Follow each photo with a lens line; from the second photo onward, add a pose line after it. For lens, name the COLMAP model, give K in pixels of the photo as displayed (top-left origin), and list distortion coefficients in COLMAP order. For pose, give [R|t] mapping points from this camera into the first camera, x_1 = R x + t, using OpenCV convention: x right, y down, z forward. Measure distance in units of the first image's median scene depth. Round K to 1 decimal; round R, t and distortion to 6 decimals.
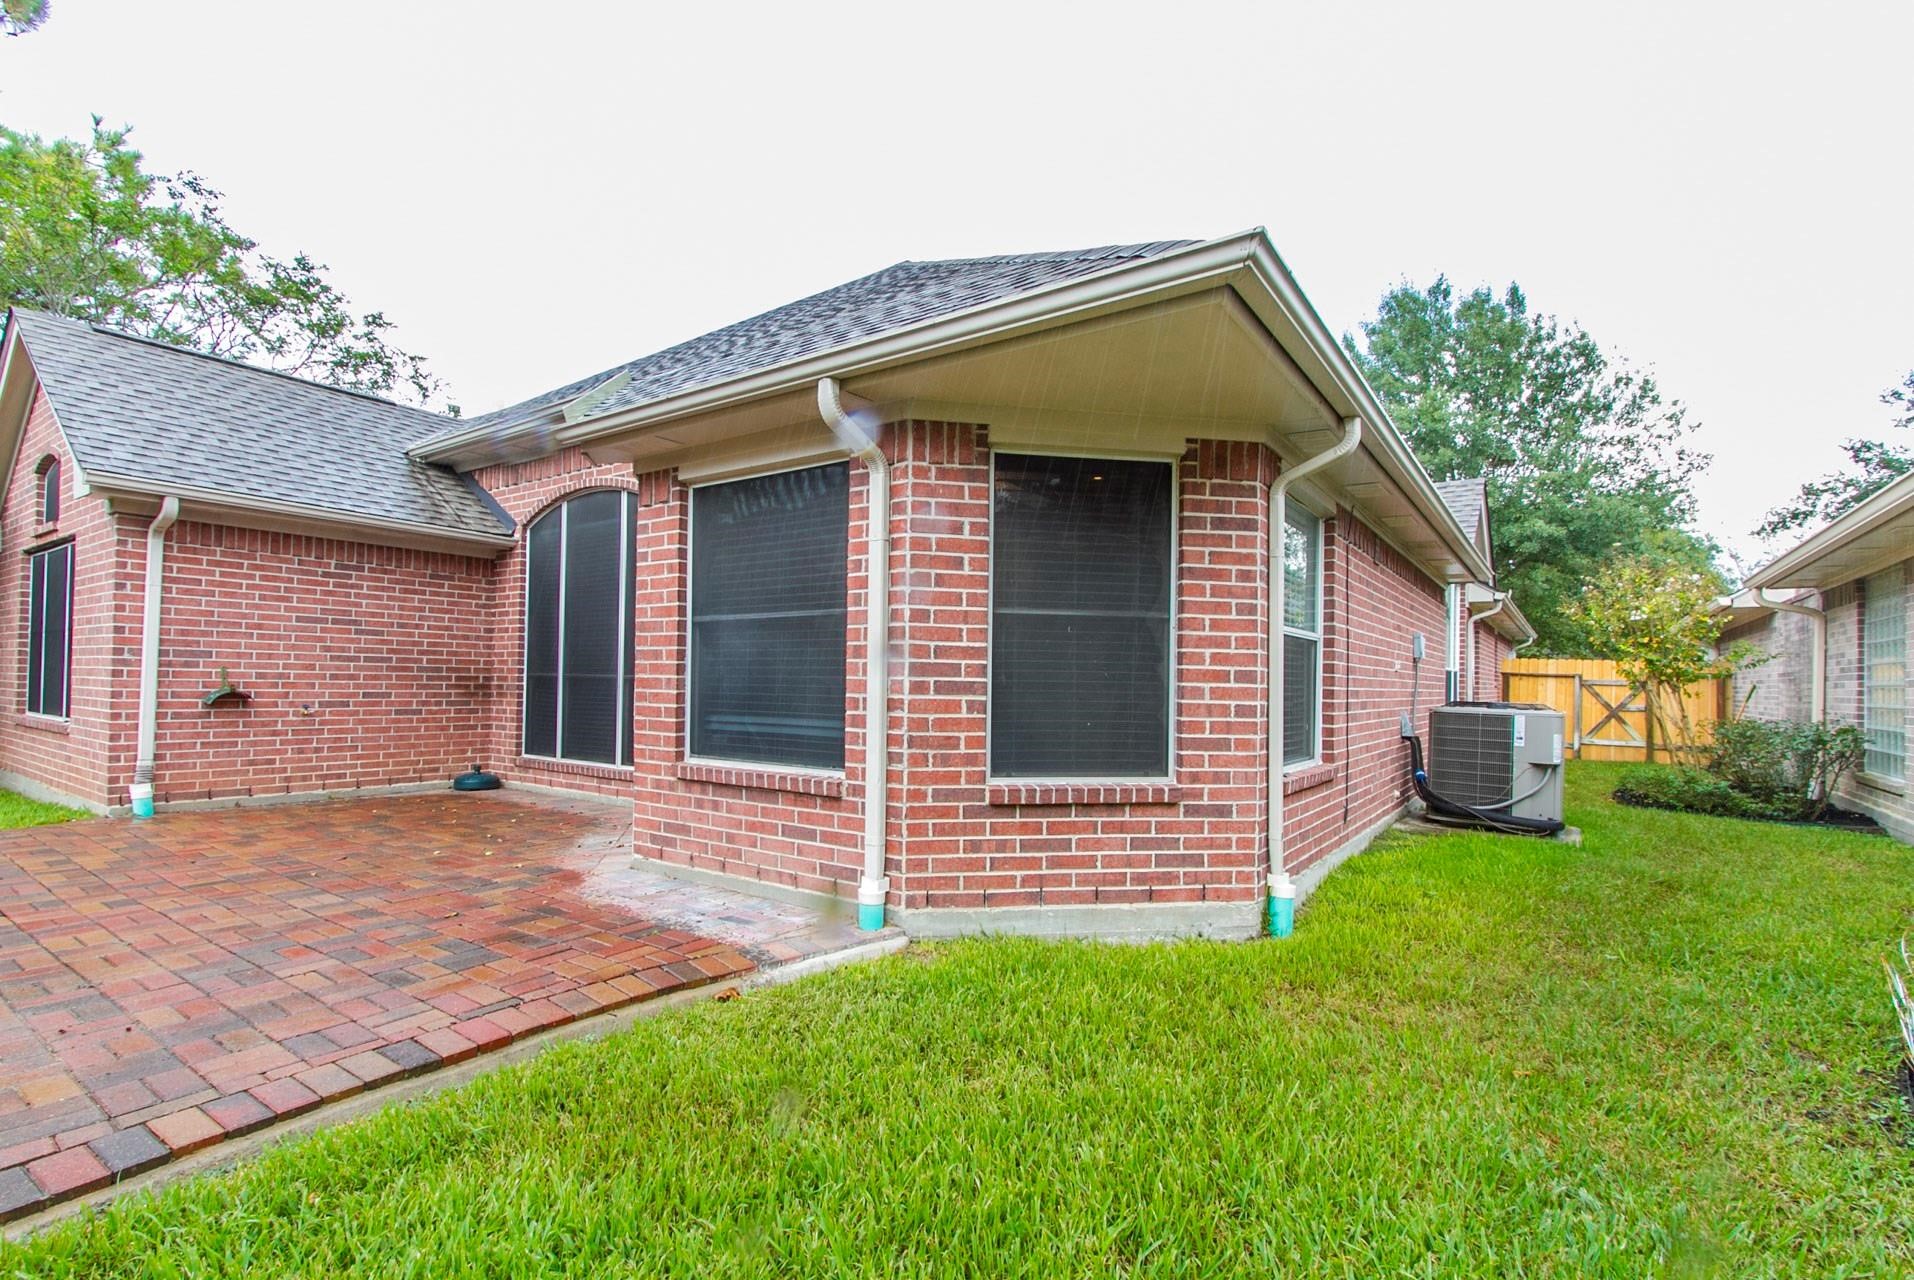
lens RADIAL K [[892.7, 0, 858.4], [0, 892.7, 666.4], [0, 0, 1]] dist [0.002550, 0.001537]
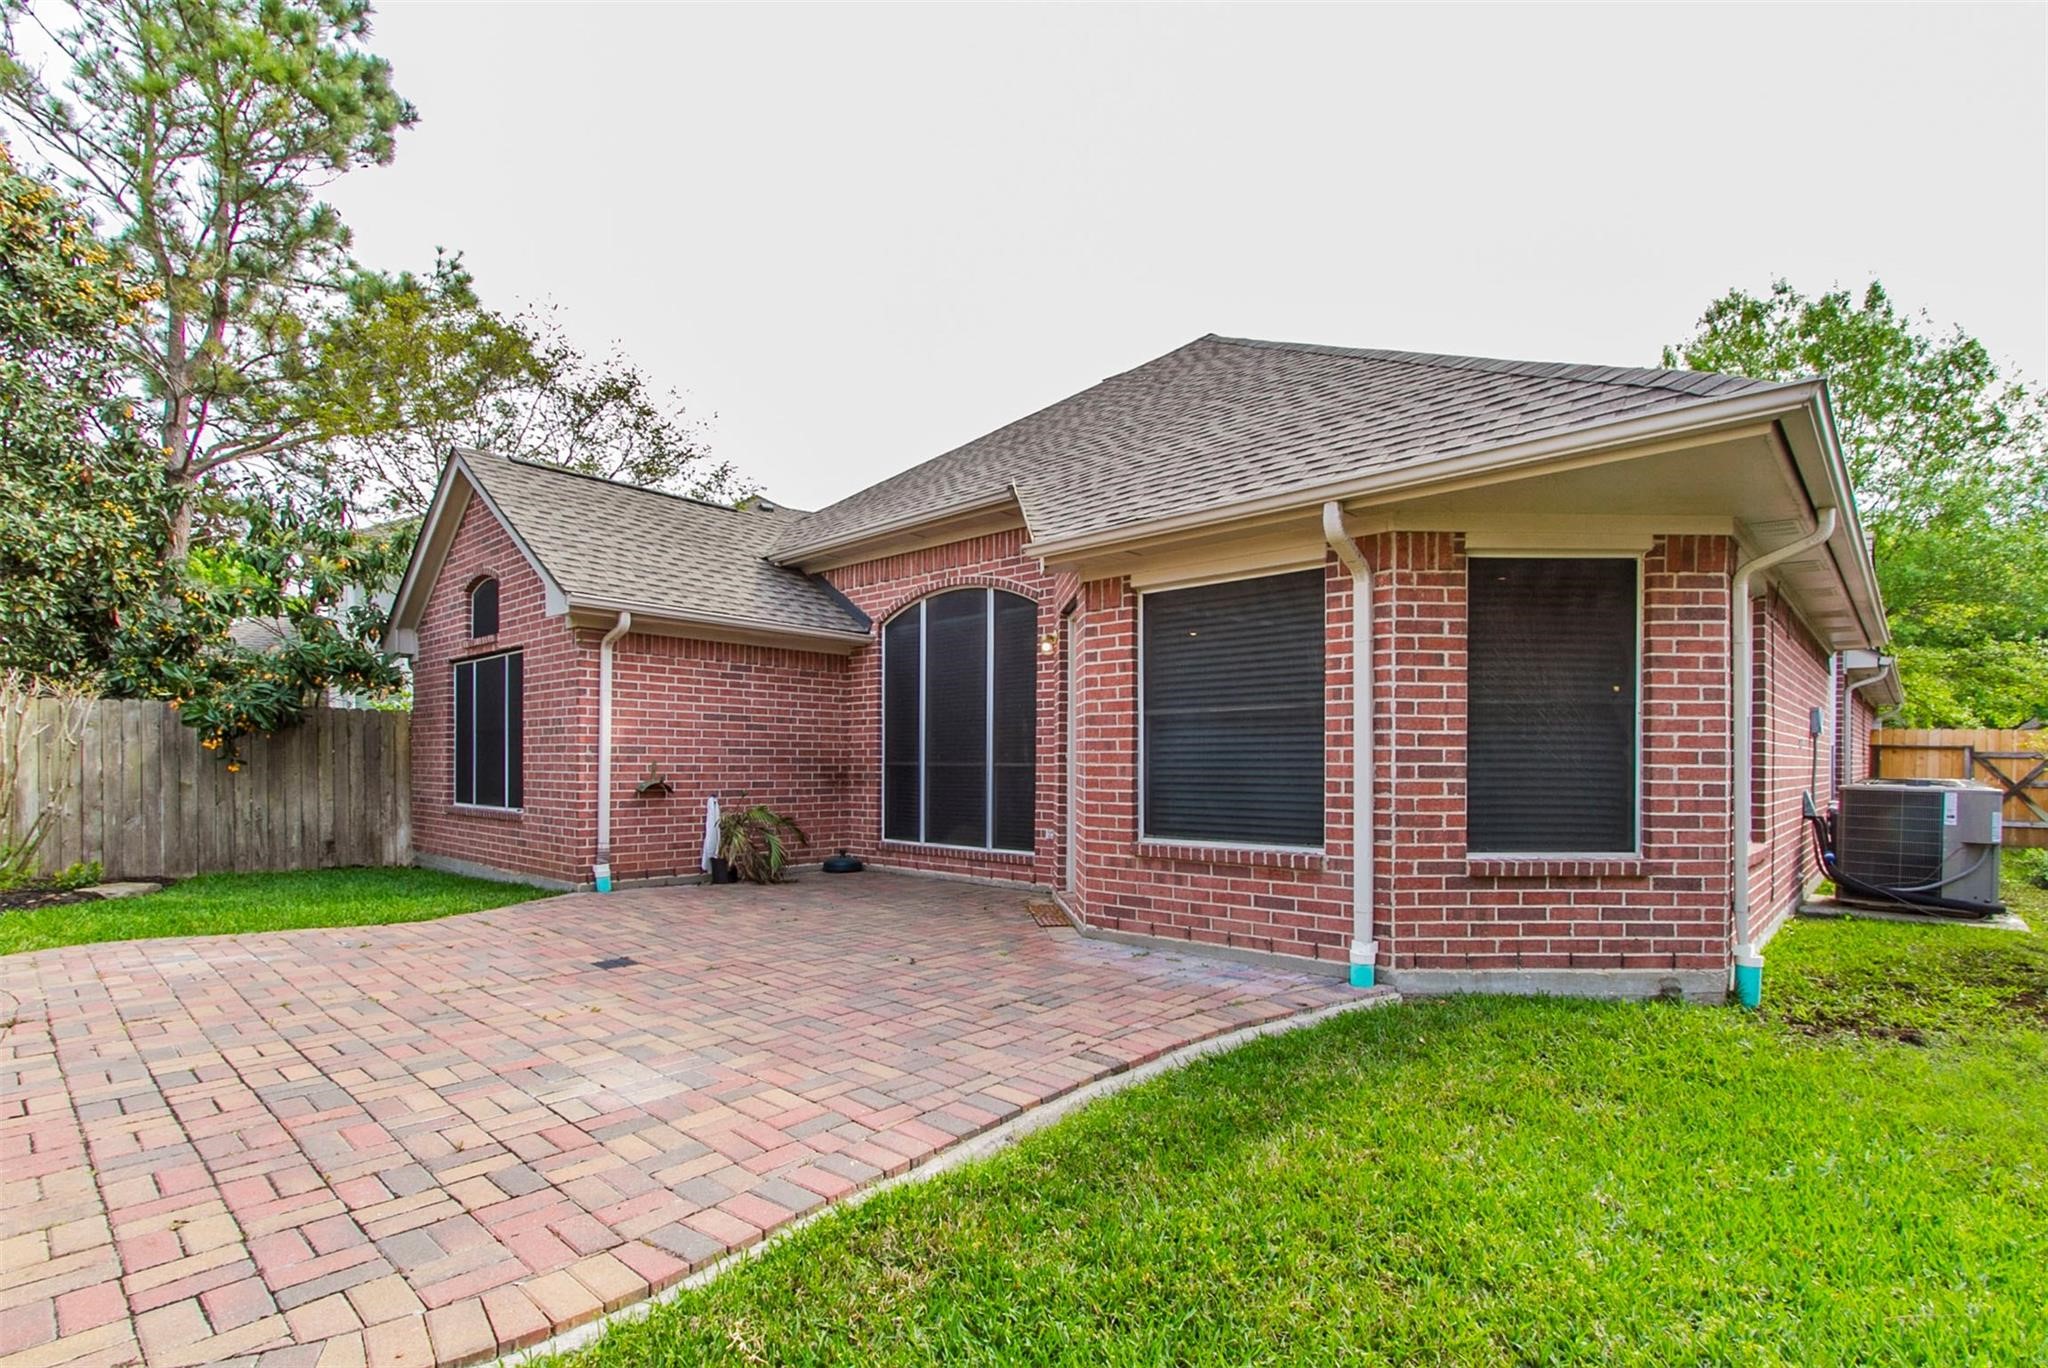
lens RADIAL K [[955.2, 0, 948.3], [0, 955.2, 766.3], [0, 0, 1]] dist [0.002550, 0.001537]
pose [[0.992105, -0.013389, -0.124695, -0.287363], [0.015572, 0.999742, 0.016551, -0.010081], [0.124441, -0.018362, 0.992057, -0.211792]]
